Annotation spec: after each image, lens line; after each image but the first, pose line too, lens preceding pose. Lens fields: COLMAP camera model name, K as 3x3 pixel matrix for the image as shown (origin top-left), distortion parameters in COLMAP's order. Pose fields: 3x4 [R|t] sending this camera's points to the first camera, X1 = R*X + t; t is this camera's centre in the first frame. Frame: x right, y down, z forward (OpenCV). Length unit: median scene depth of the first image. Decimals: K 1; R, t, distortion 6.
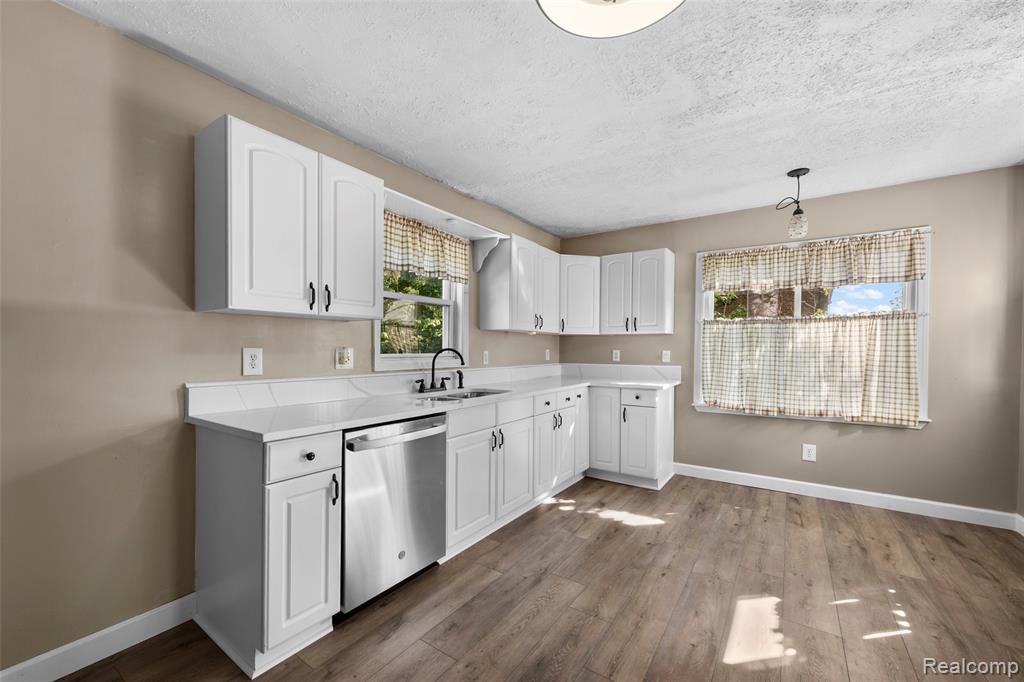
lens RADIAL K [[409.4, 0, 505.9], [0, 409.4, 347.9], [0, 0, 1]] dist [-0.003462, 0.000288]
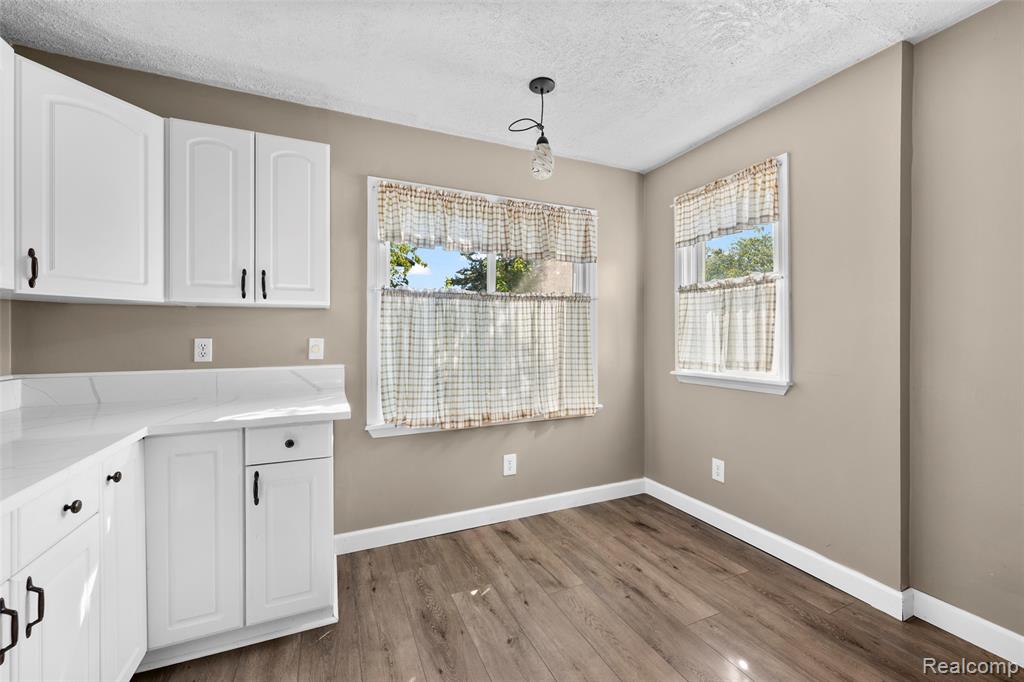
lens RADIAL K [[409.4, 0, 512.3], [0, 409.4, 337.0], [0, 0, 1]] dist [-0.003462, 0.000288]
pose [[0.521203, -0.009754, 0.853377, 0.069297], [0.004309, 0.999952, 0.008797, 0.000987], [-0.853422, -0.000908, 0.521220, 0.589404]]
